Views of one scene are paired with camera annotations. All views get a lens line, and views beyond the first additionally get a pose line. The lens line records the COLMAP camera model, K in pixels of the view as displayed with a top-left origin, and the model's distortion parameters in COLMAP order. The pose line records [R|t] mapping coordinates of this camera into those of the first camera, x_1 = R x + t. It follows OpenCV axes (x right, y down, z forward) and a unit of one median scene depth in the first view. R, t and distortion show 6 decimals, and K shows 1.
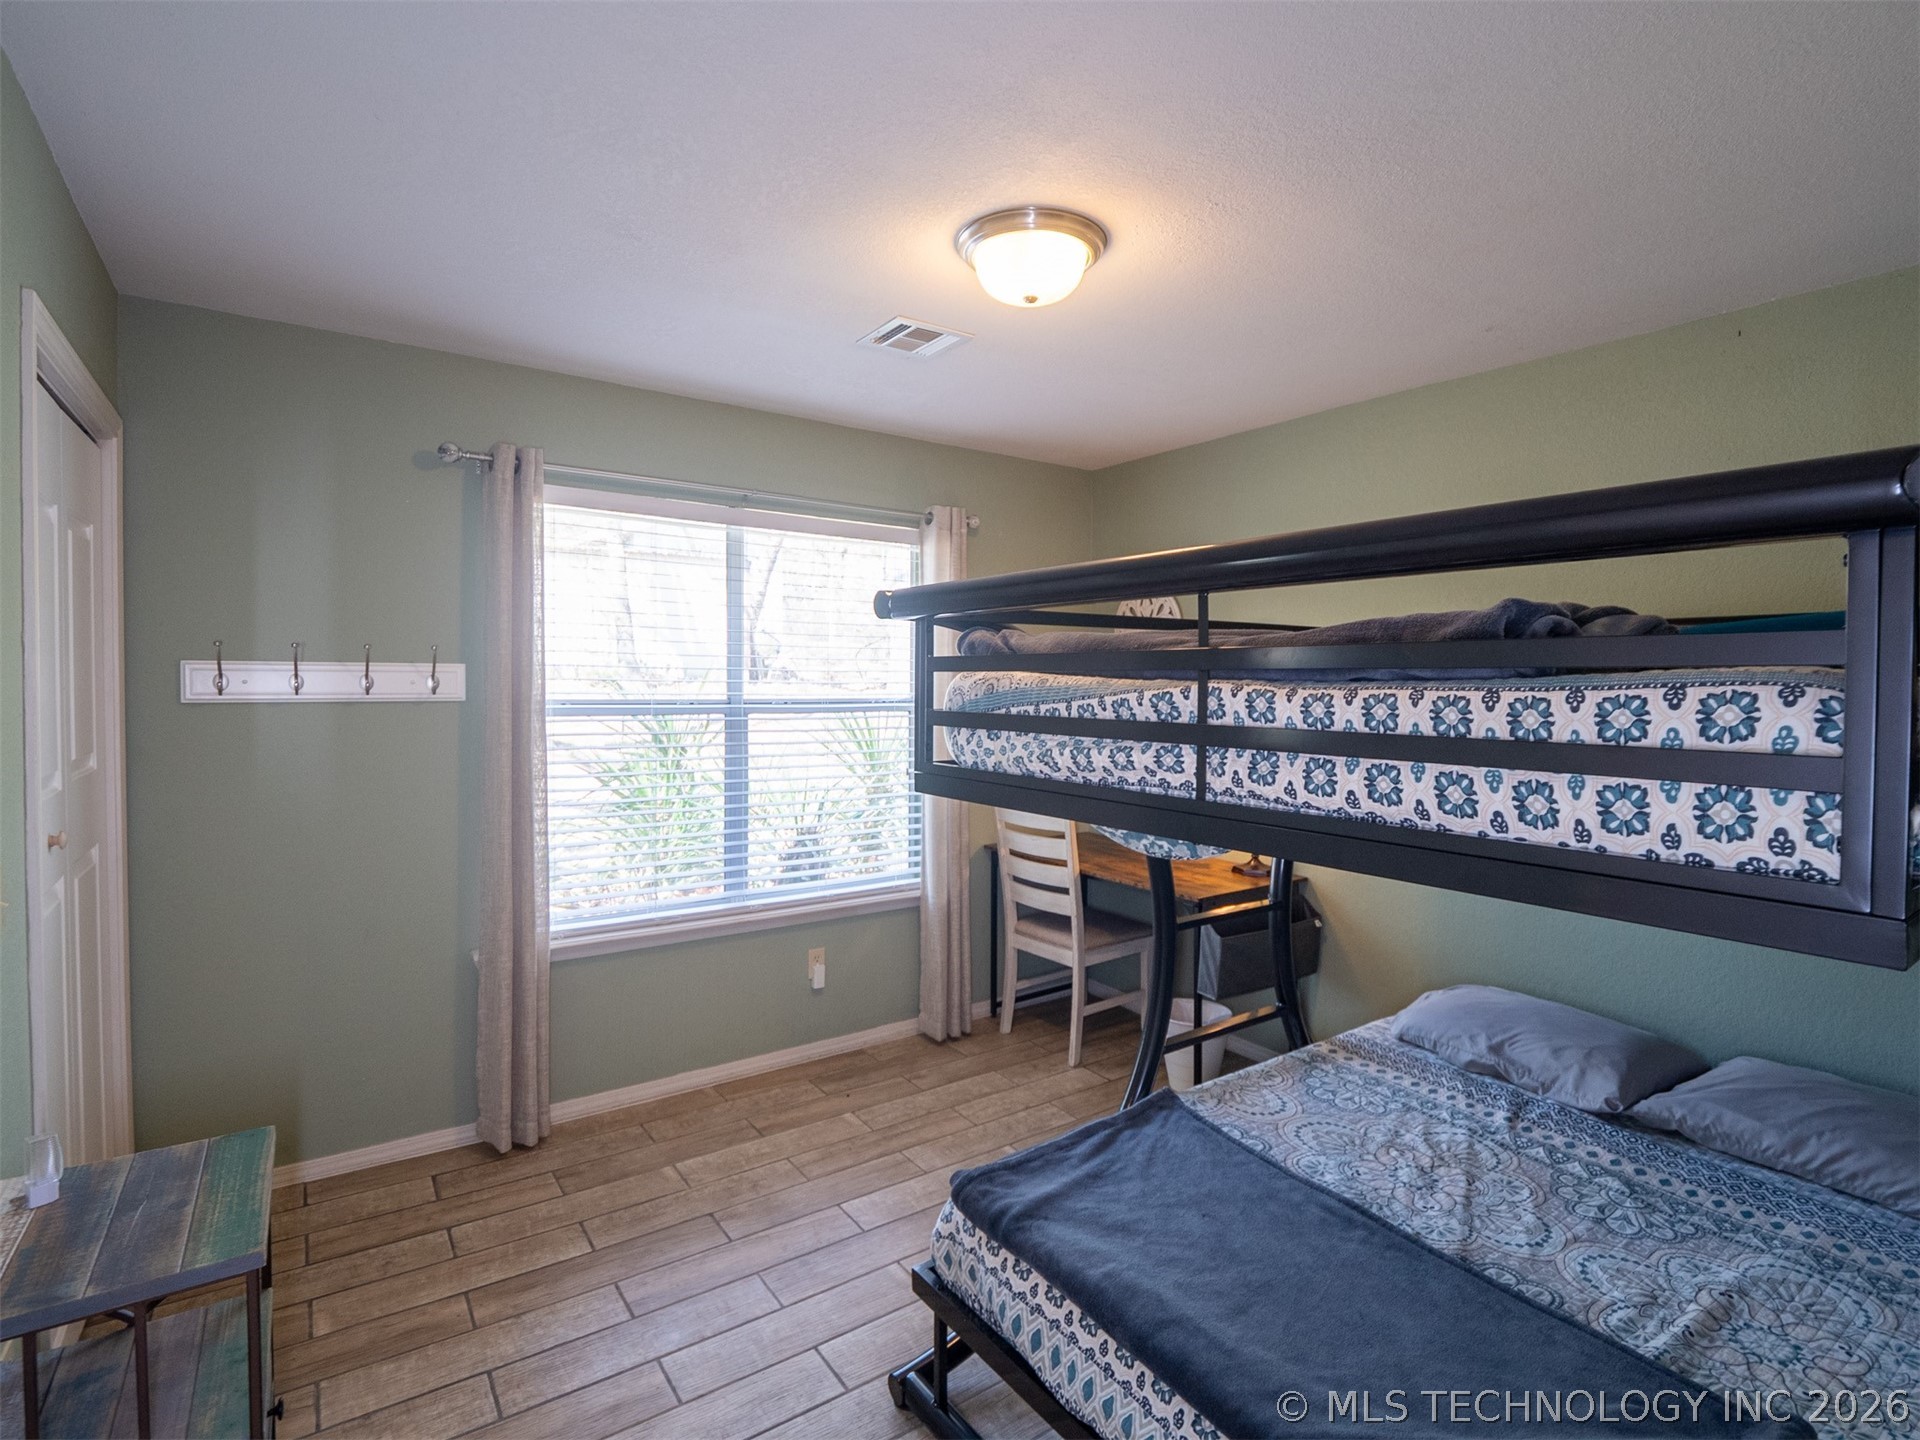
lens RADIAL K [[952.9, 0, 994.0], [0, 952.9, 700.2], [0, 0, 1]] dist [0.003094, -0.006539]
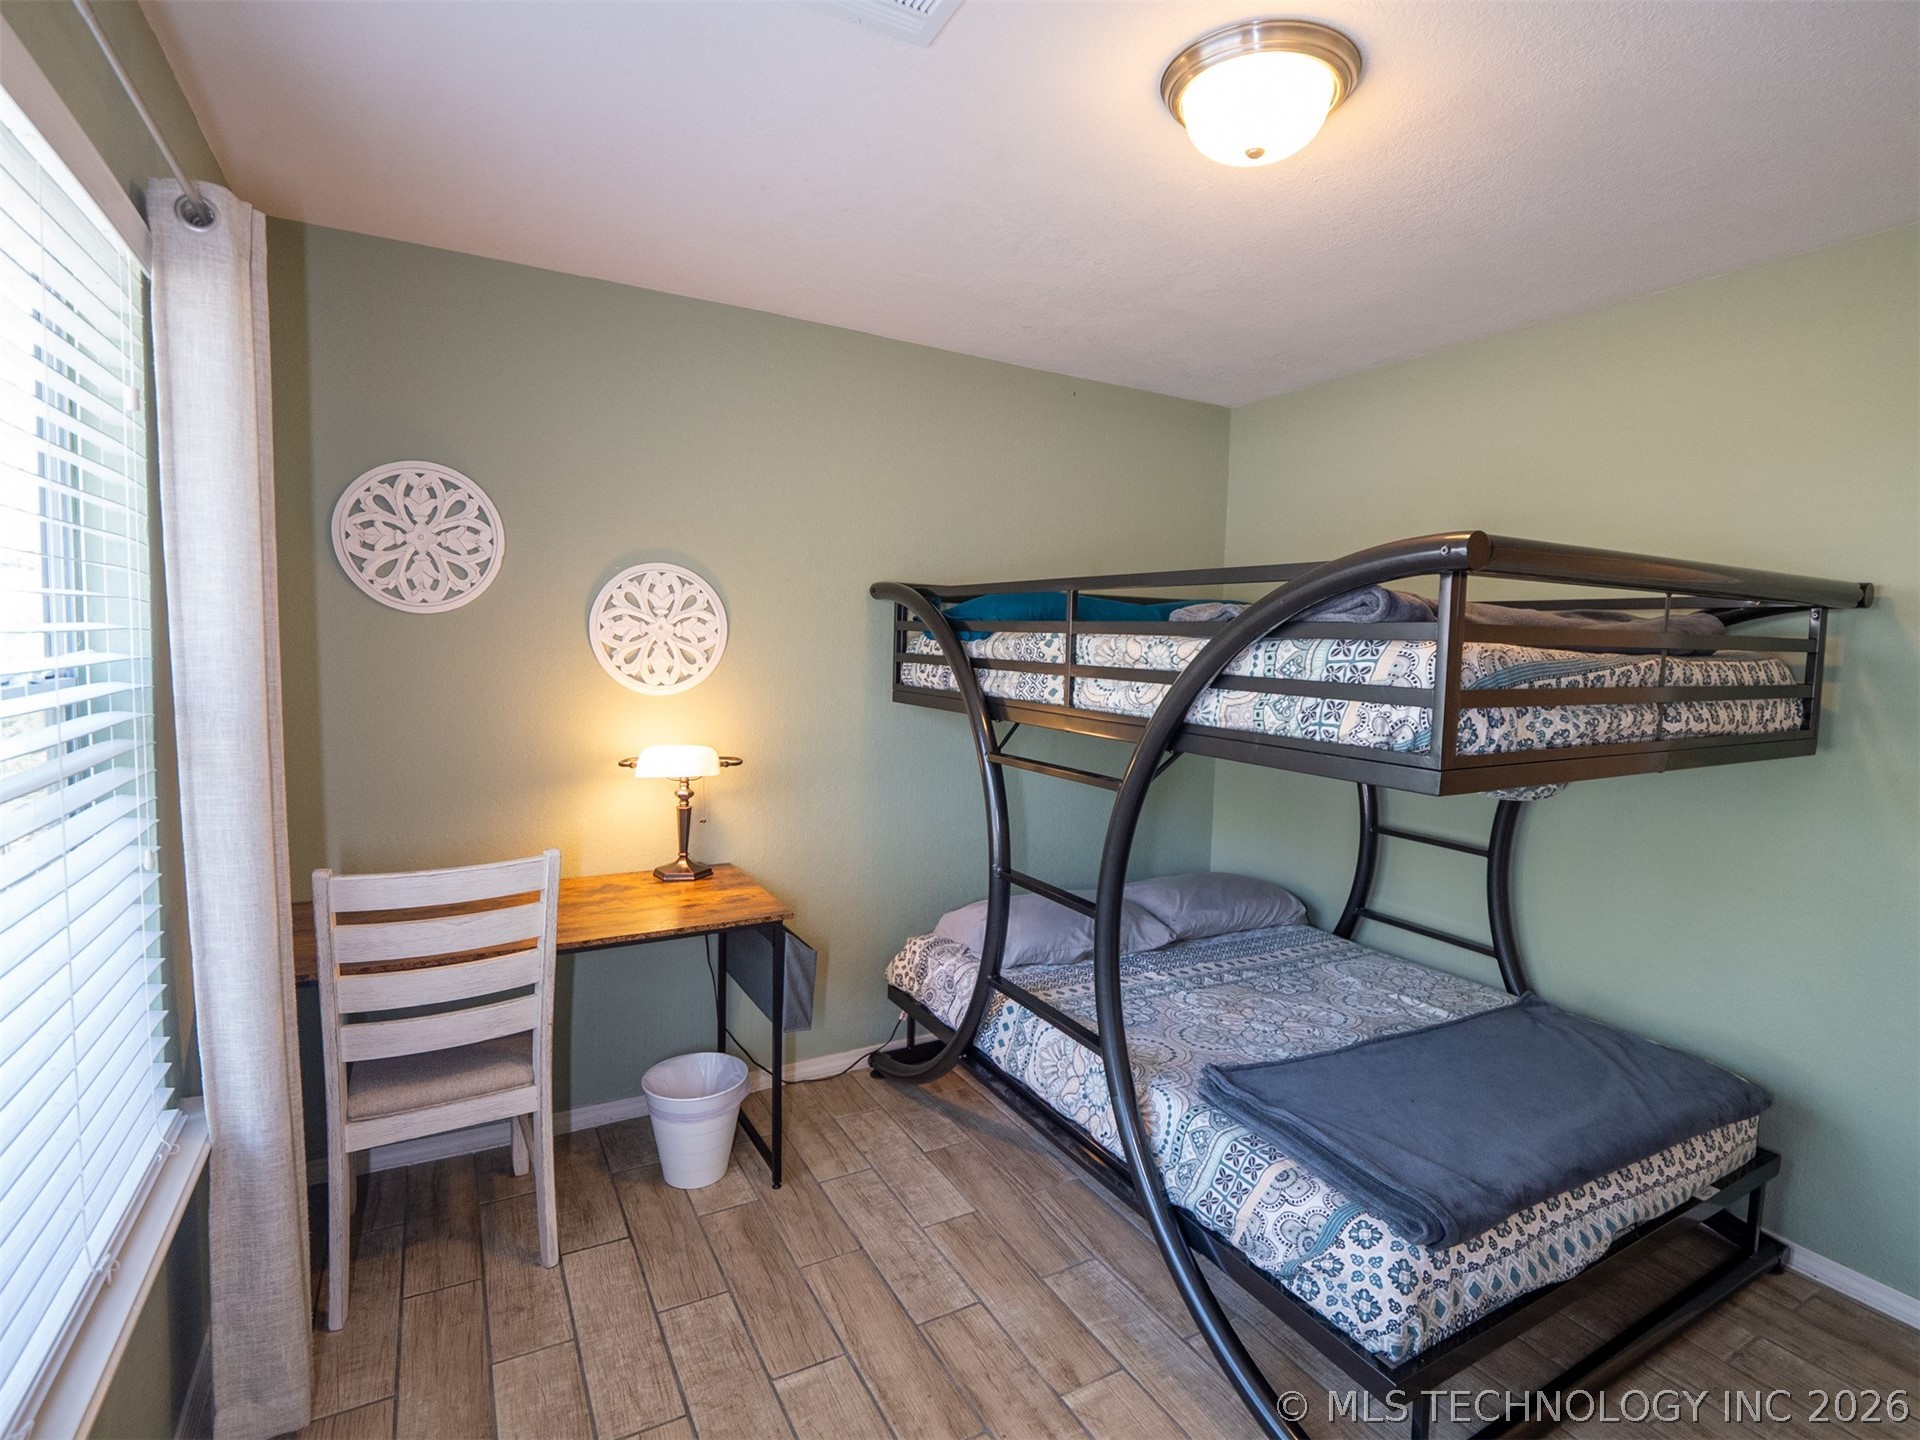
lens RADIAL K [[952.9, 0, 994.0], [0, 952.9, 700.2], [0, 0, 1]] dist [0.003094, -0.006539]
pose [[0.107738, -0.071269, 0.991622, -0.963542], [-0.003319, 0.997396, 0.072044, -0.039905], [-0.994174, -0.011053, 0.107221, 1.382152]]
